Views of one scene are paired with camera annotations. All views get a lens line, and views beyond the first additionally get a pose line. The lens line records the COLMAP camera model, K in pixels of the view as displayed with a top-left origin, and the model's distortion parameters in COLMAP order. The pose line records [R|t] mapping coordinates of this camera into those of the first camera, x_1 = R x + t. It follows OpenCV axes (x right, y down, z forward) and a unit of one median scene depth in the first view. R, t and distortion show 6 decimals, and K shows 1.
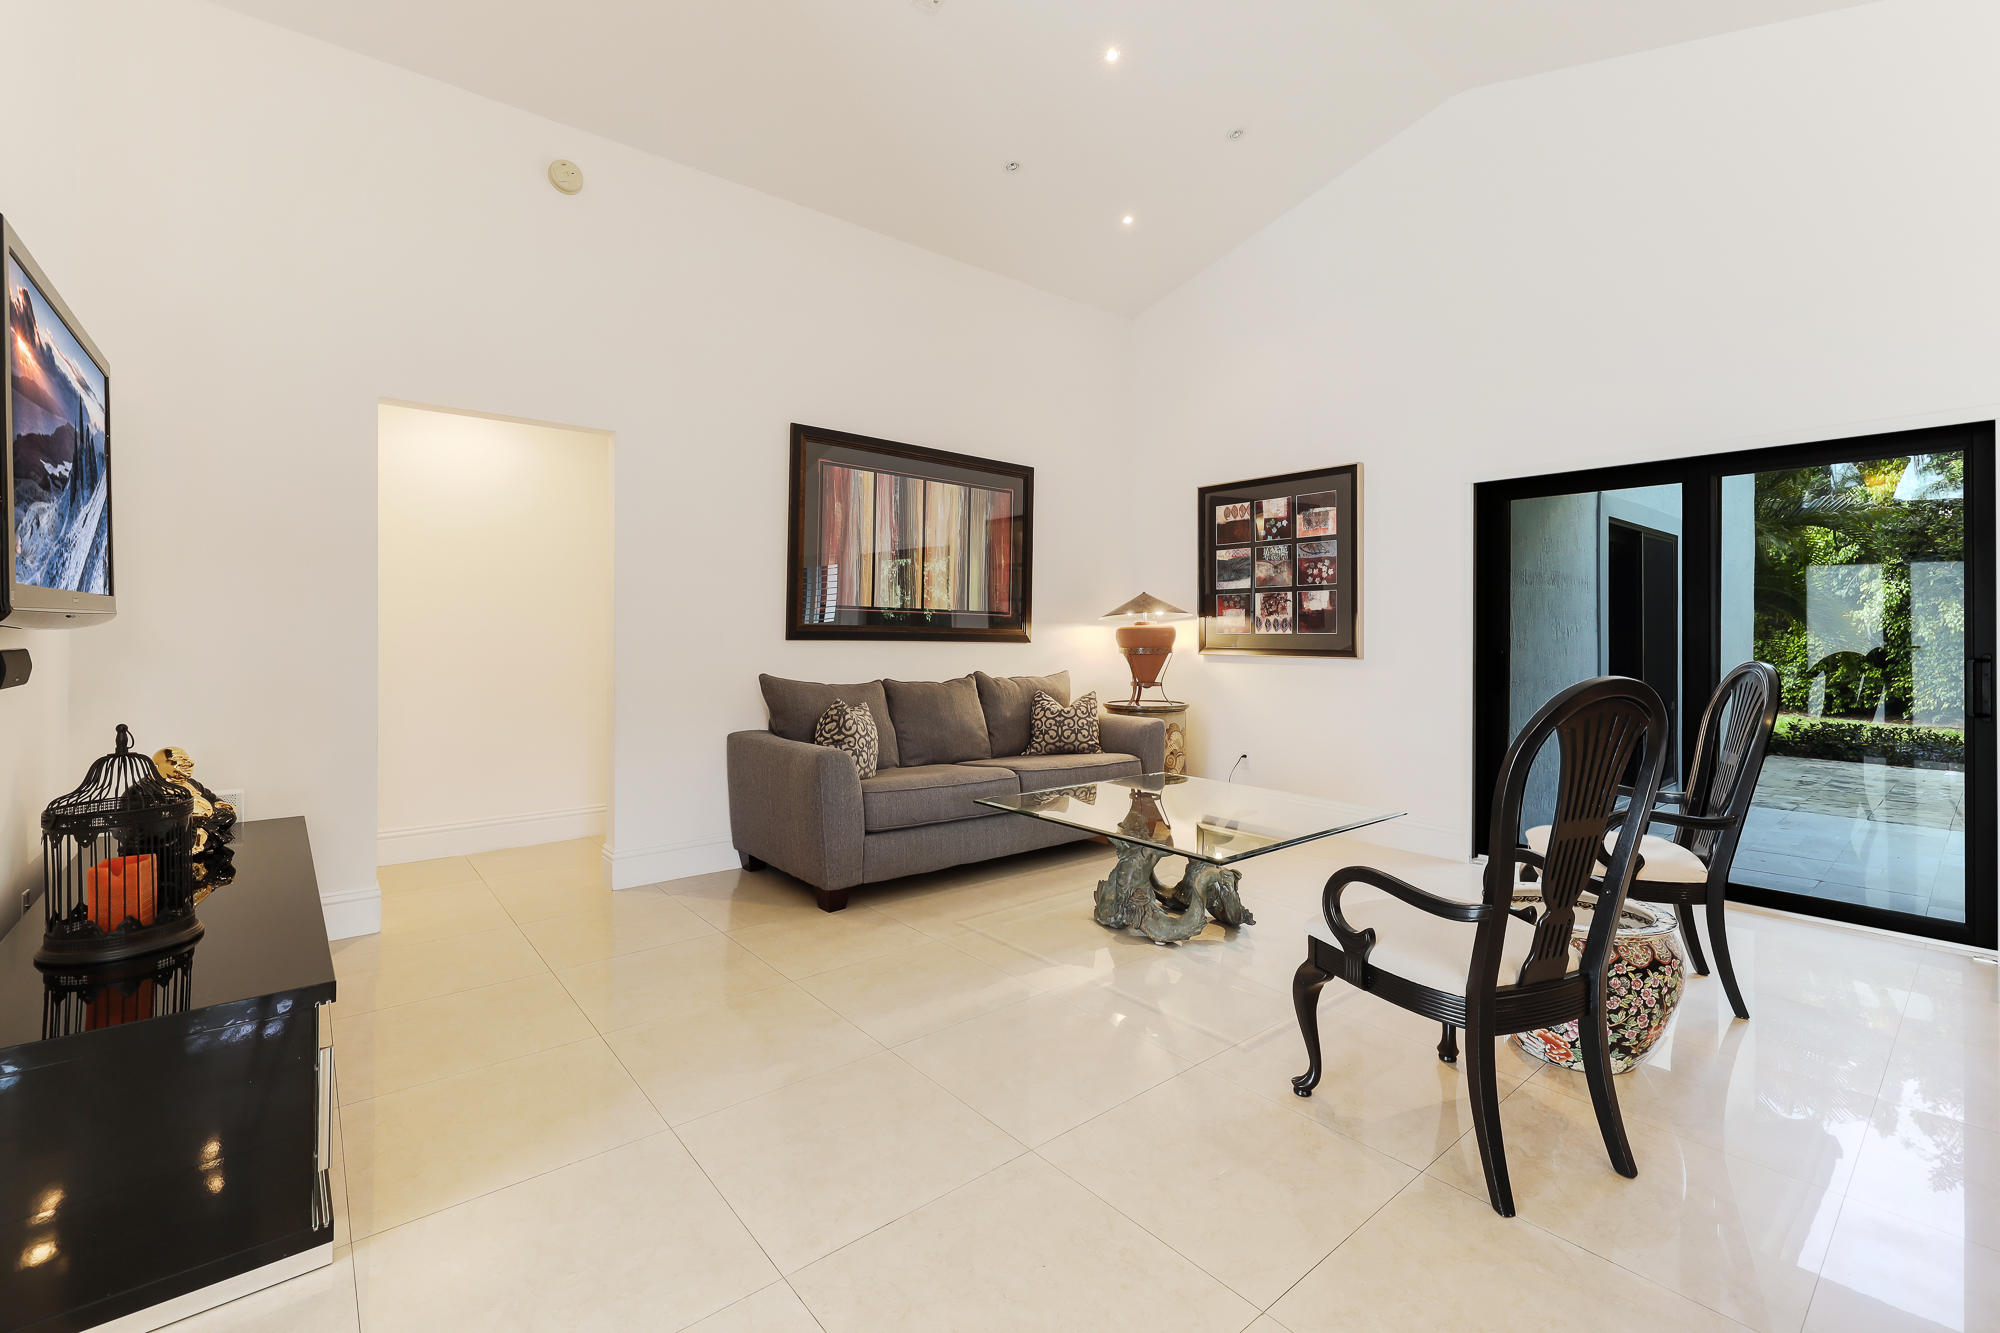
lens RADIAL K [[848.6, 0, 1002.4], [0, 848.6, 632.8], [0, 0, 1]] dist [0.000463, 0.000297]
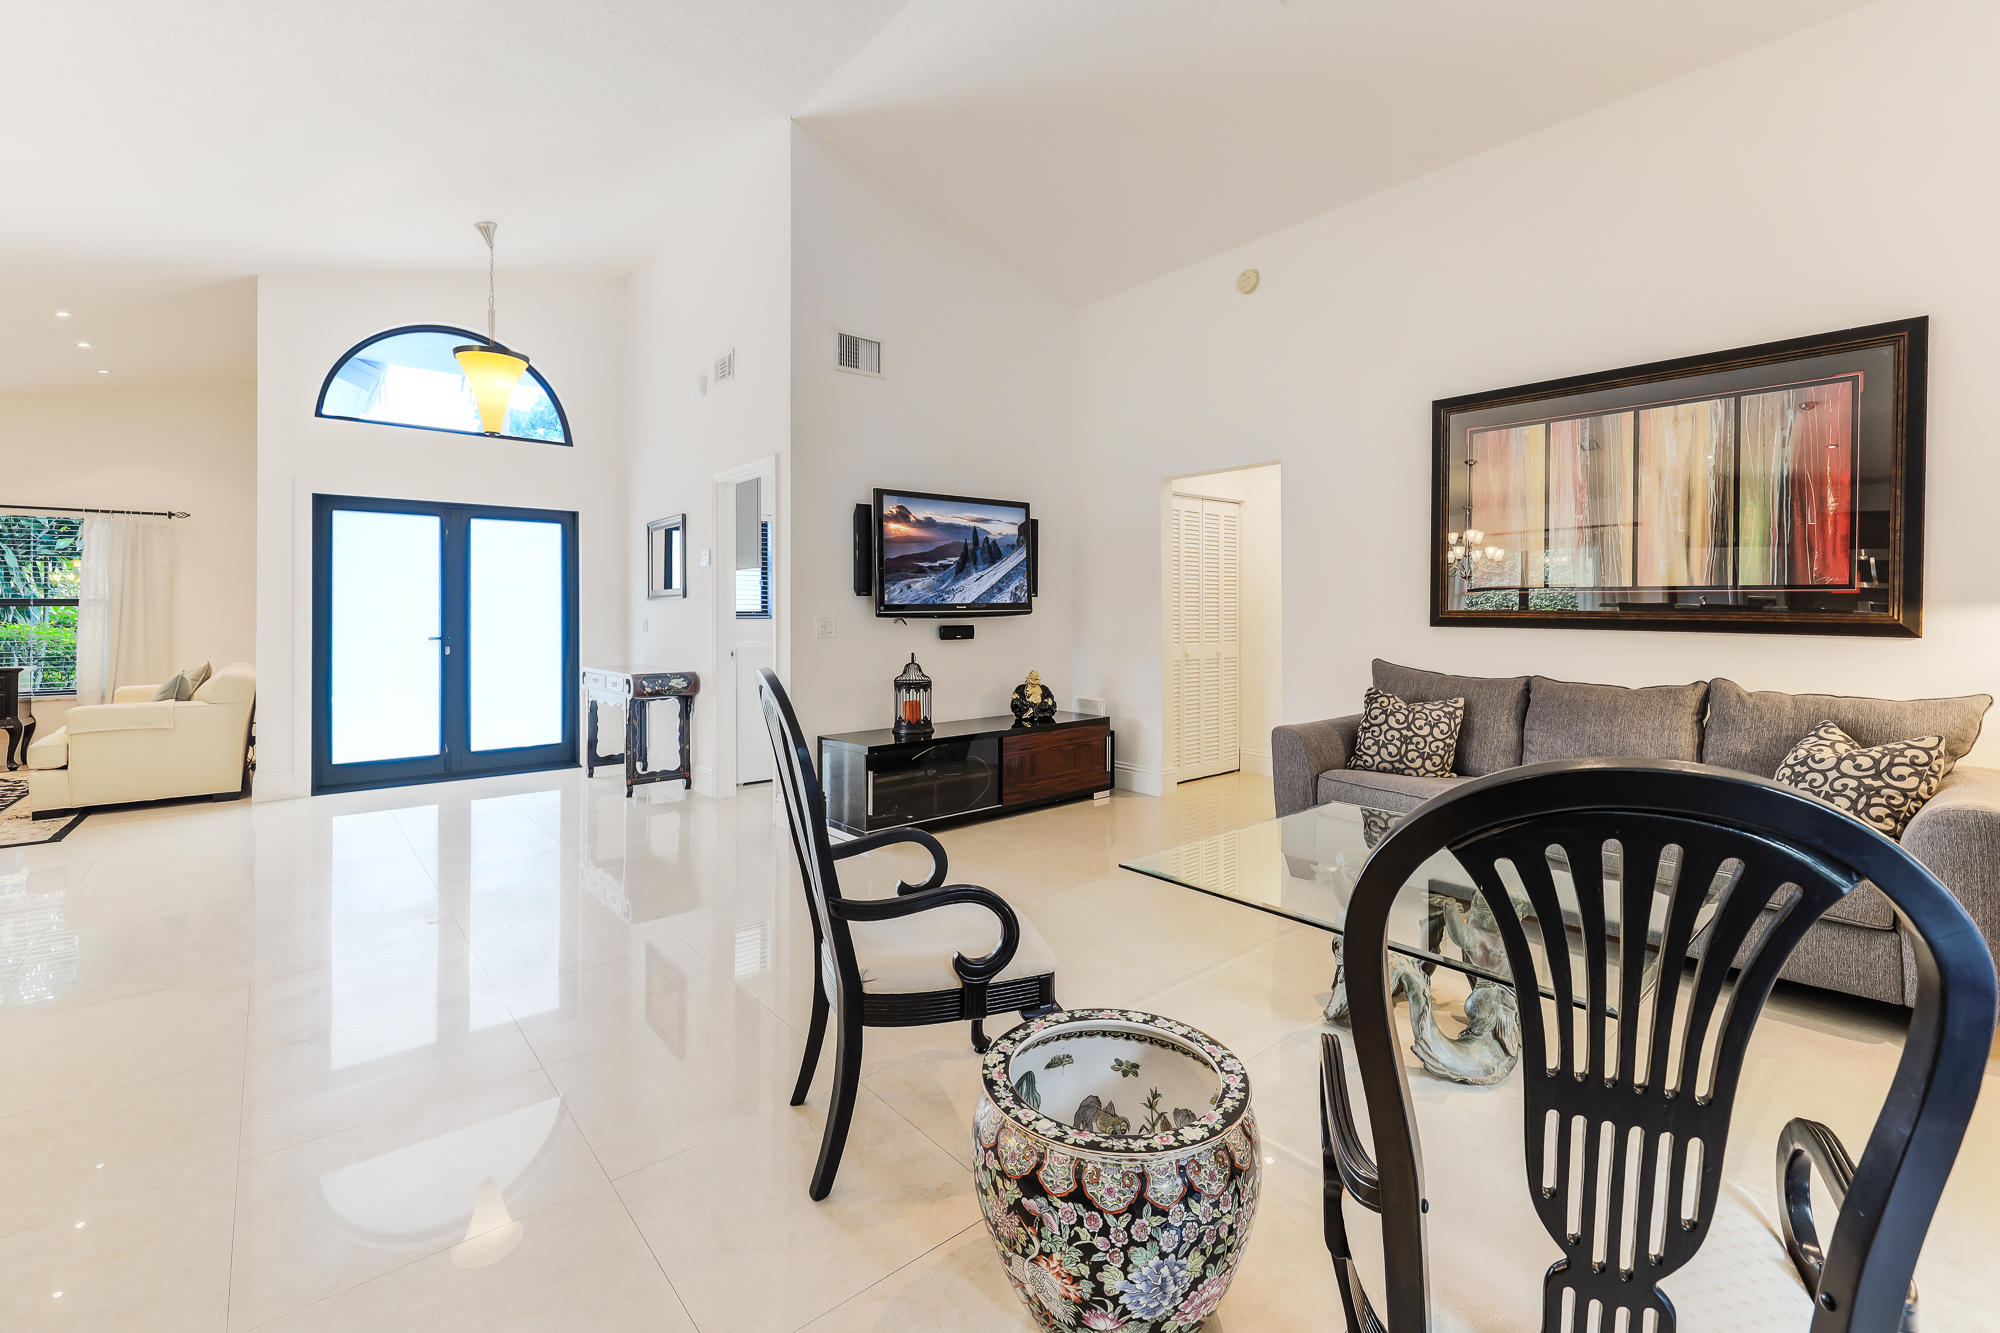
lens RADIAL K [[848.6, 0, 1002.4], [0, 848.6, 632.8], [0, 0, 1]] dist [0.000463, 0.000297]
pose [[0.023493, 0.017663, -0.999568, 0.643709], [0.002227, 0.999841, 0.017720, -0.002878], [0.999722, -0.002642, 0.023450, 0.445574]]
